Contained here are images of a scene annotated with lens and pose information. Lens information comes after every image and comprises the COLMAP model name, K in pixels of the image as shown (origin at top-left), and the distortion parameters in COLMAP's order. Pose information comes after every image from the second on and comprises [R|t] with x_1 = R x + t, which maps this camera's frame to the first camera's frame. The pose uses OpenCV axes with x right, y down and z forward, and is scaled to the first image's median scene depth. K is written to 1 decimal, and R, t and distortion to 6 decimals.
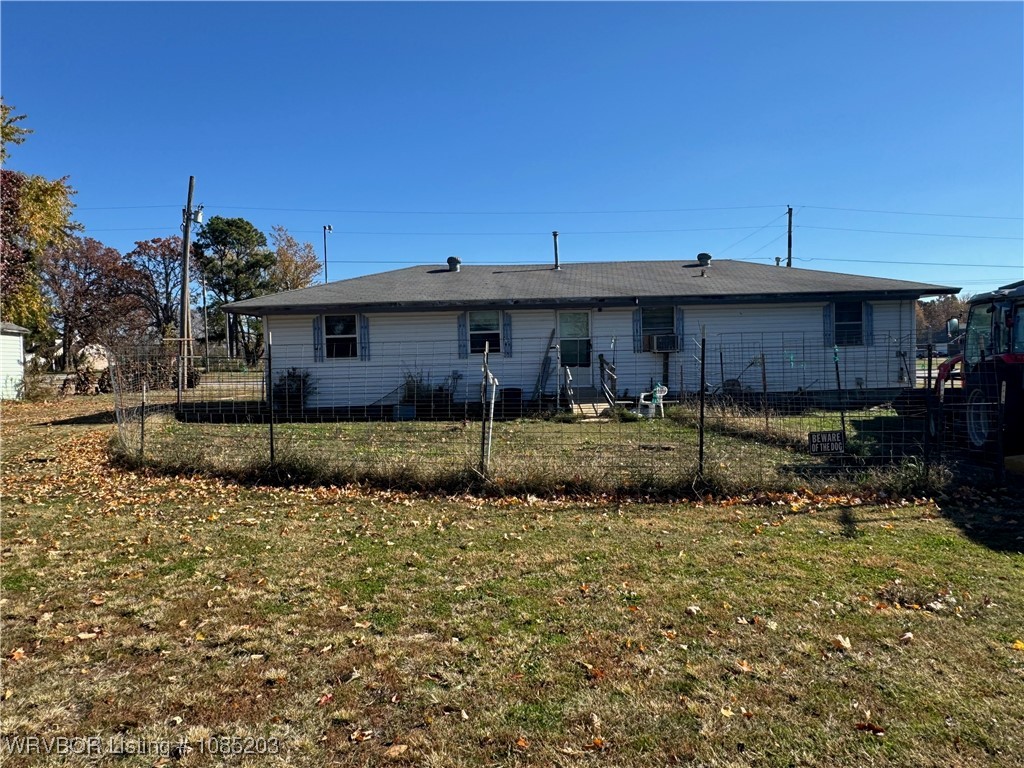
lens RADIAL K [[679.8, 0, 515.4], [0, 679.8, 388.1], [0, 0, 1]] dist [-0.003163, -0.002953]
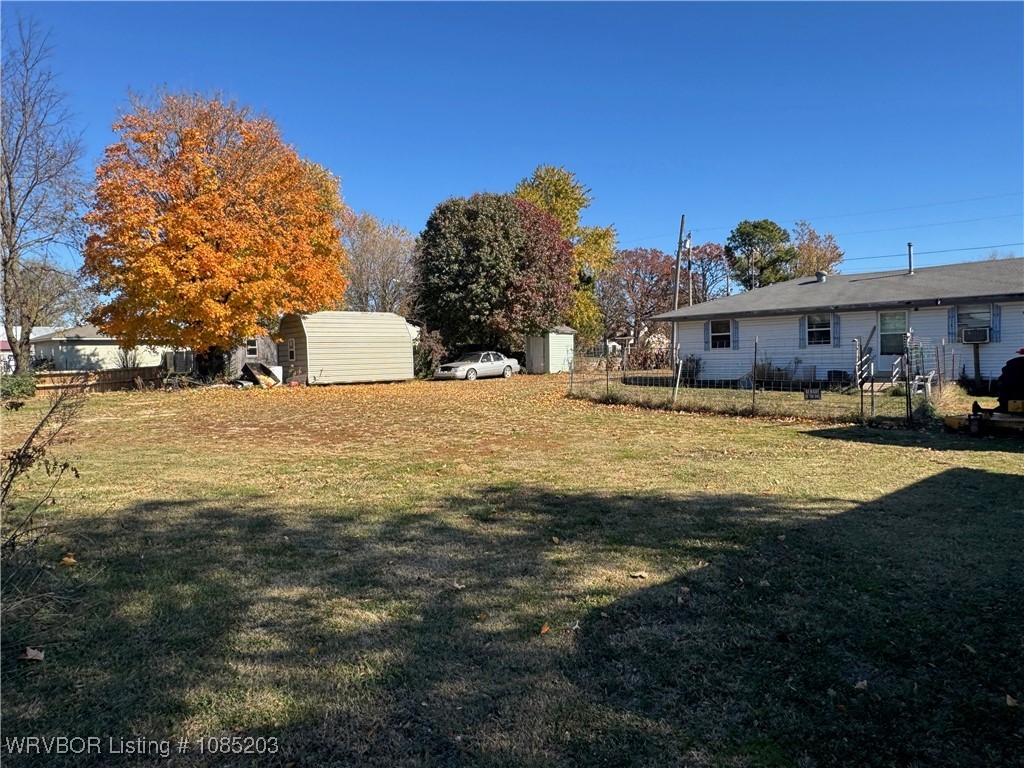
lens RADIAL K [[679.8, 0, 511.3], [0, 679.8, 383.9], [0, 0, 1]] dist [-0.003163, -0.002953]
pose [[0.705265, 0.036728, -0.707992, 0.370812], [-0.026255, 0.999325, 0.025688, 0.006655], [0.708458, 0.000471, 0.705753, -0.308685]]
